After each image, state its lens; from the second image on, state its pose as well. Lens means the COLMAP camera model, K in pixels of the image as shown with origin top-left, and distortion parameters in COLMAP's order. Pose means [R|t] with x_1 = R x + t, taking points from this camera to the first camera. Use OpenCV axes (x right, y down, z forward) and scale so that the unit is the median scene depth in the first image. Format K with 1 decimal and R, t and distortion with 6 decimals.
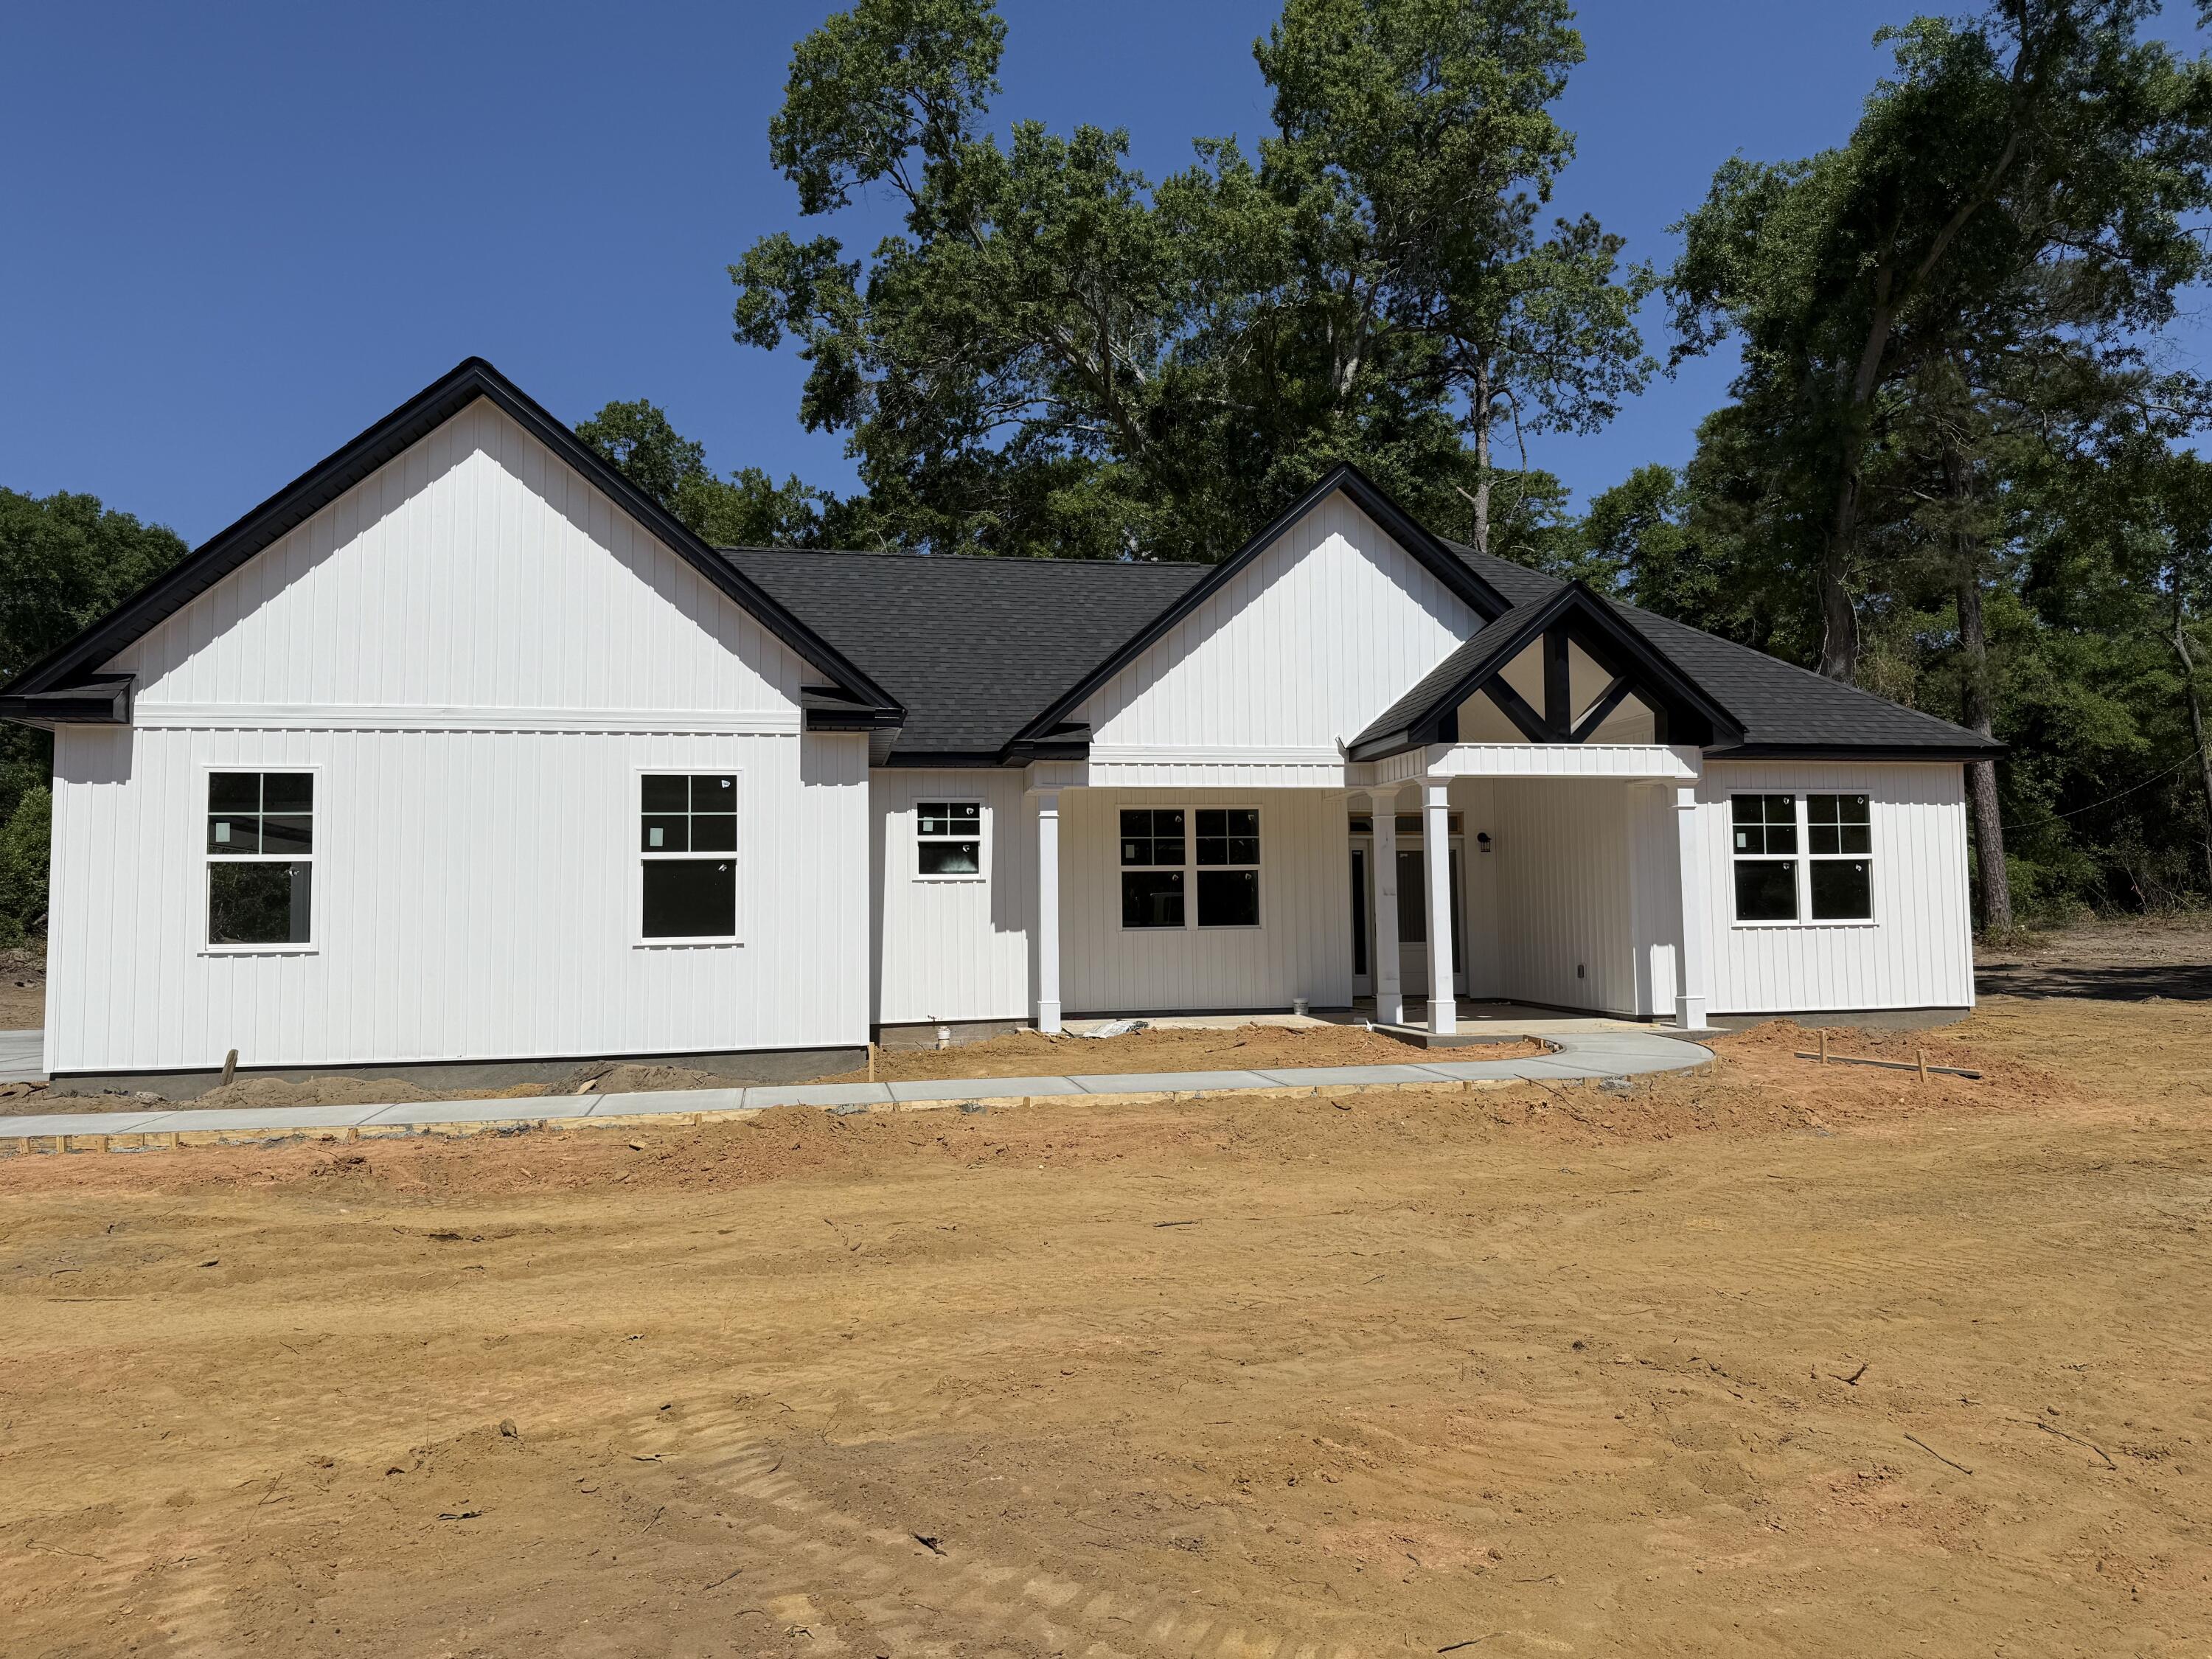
lens RADIAL K [[1477.3, 0, 1106.0], [0, 1477.3, 829.5], [0, 0, 1]] dist [0.008034, 0.000231]
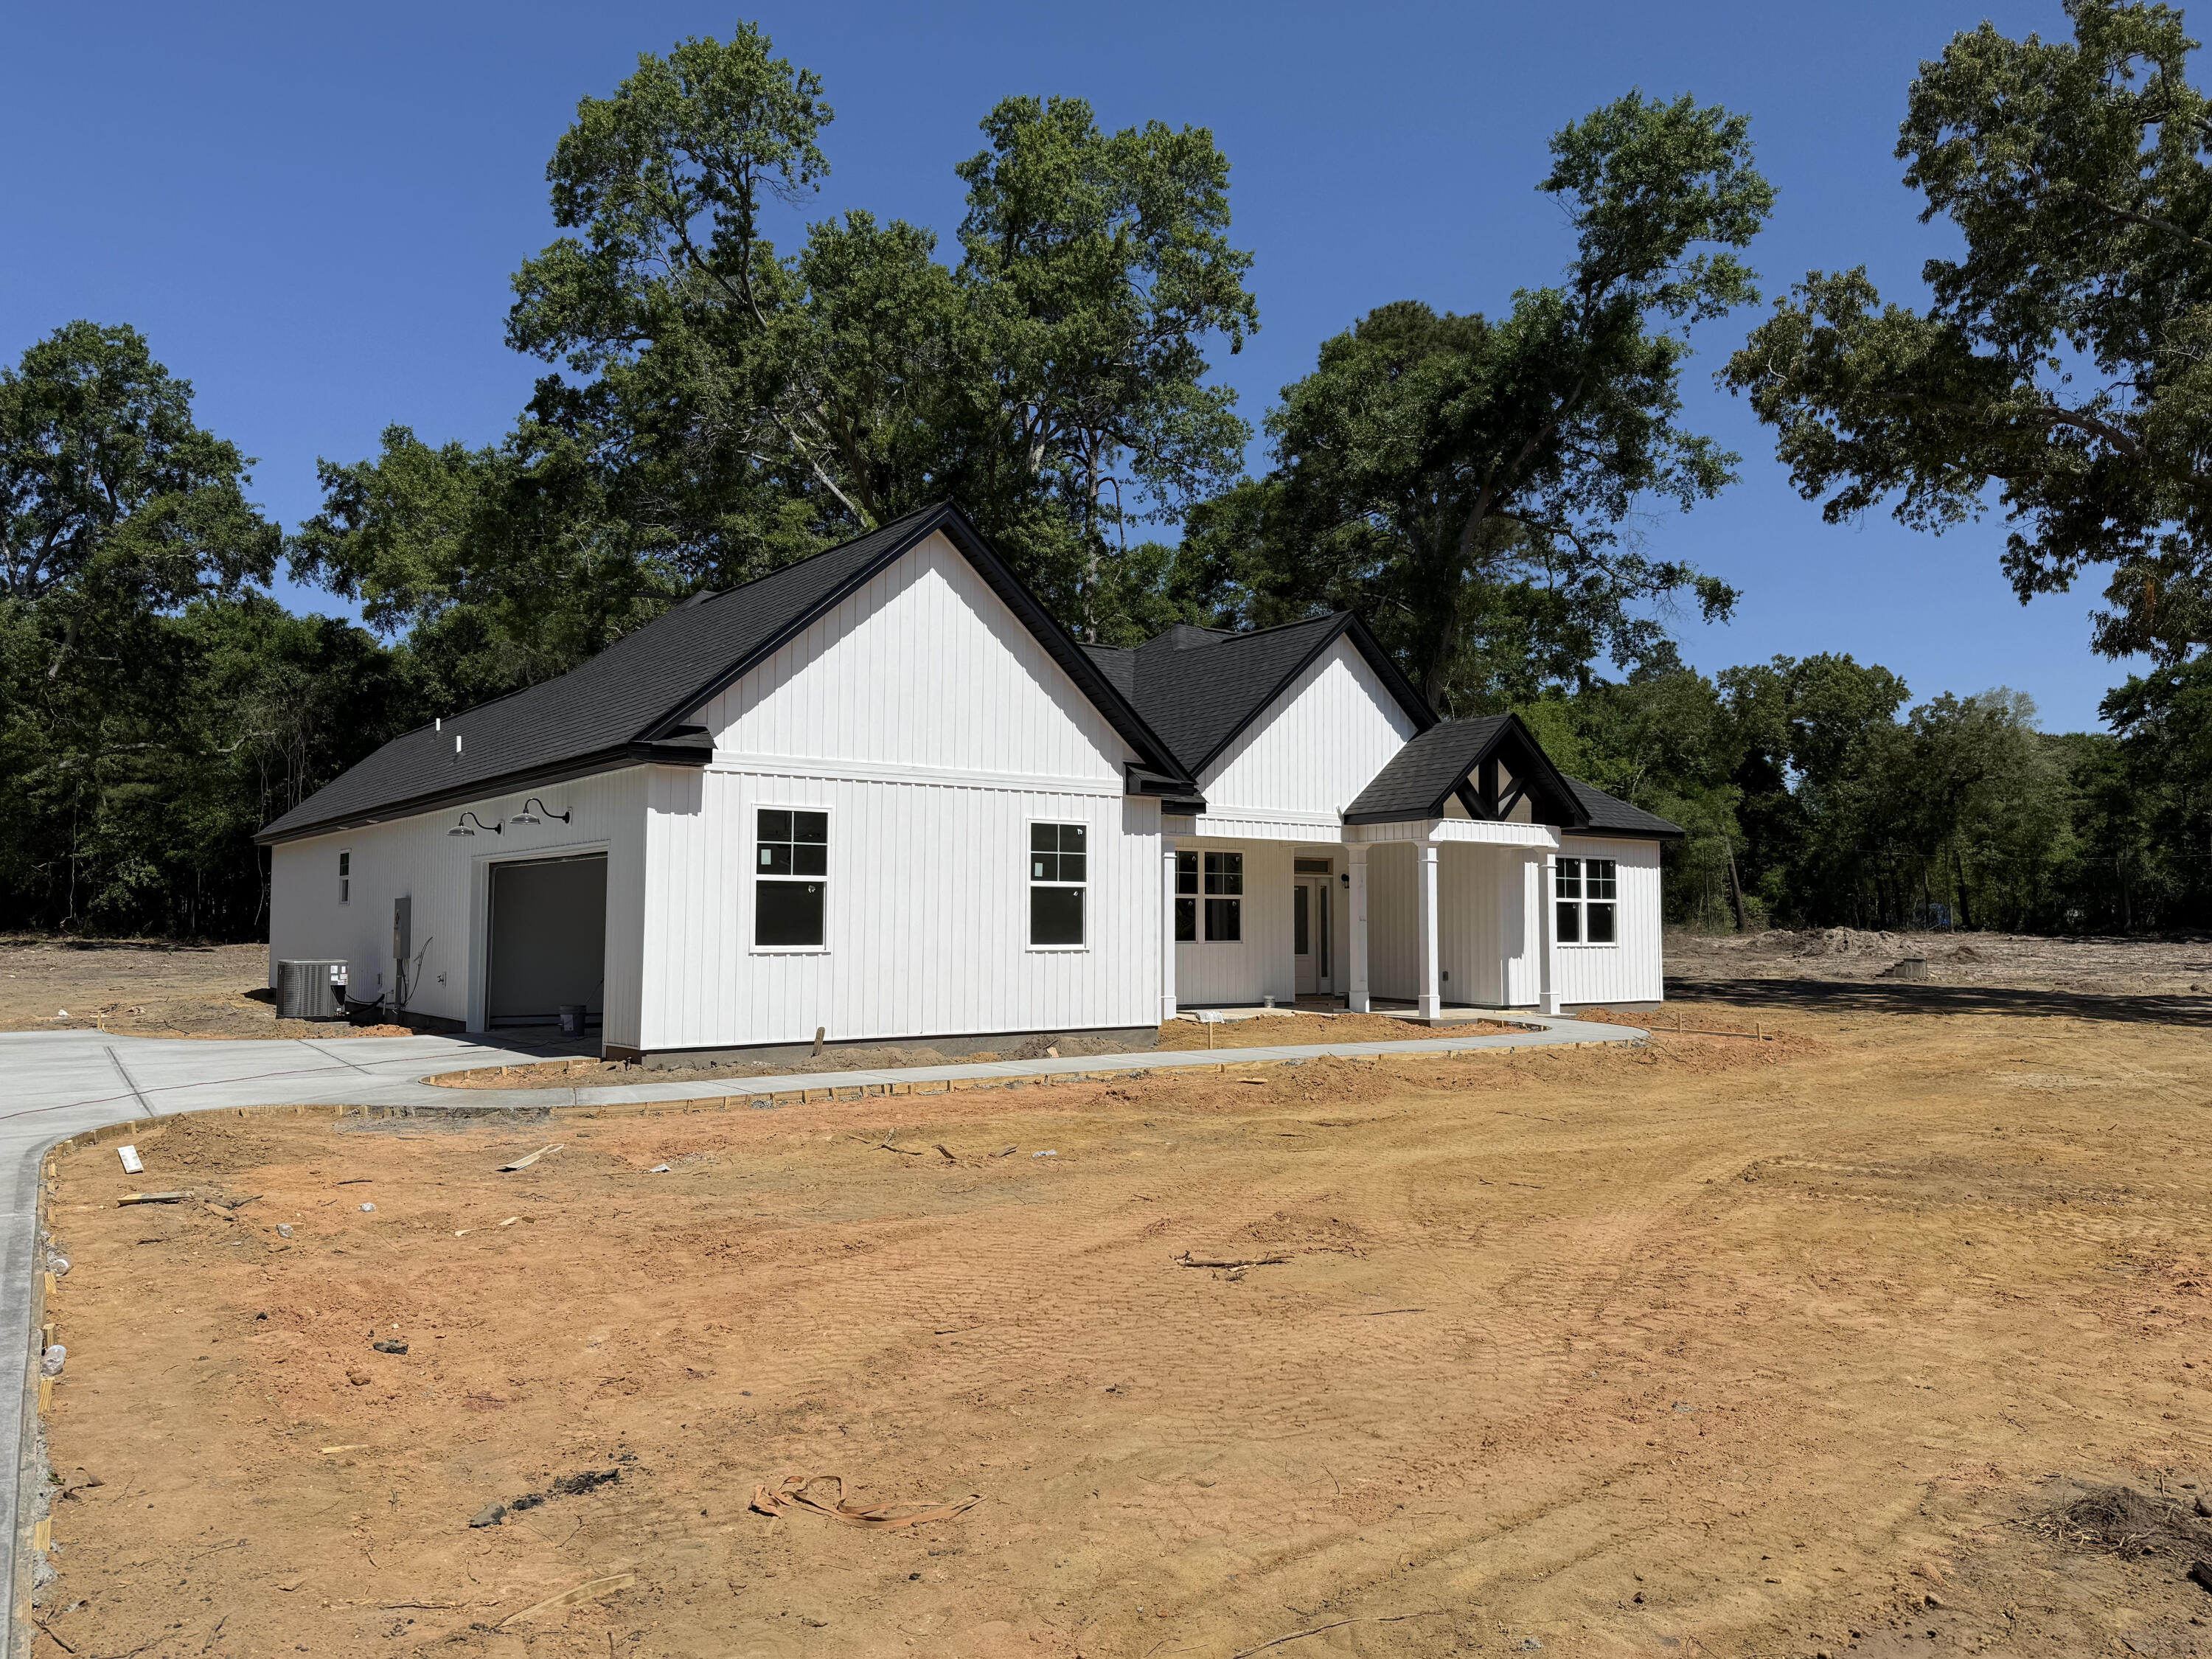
lens RADIAL K [[1477.3, 0, 1106.0], [0, 1477.3, 829.5], [0, 0, 1]] dist [0.008034, 0.000231]
pose [[0.918474, 0.044837, 0.392932, -0.619755], [-0.041909, 0.998993, -0.016032, -0.009892], [-0.393255, -0.001742, 0.919428, -0.202658]]
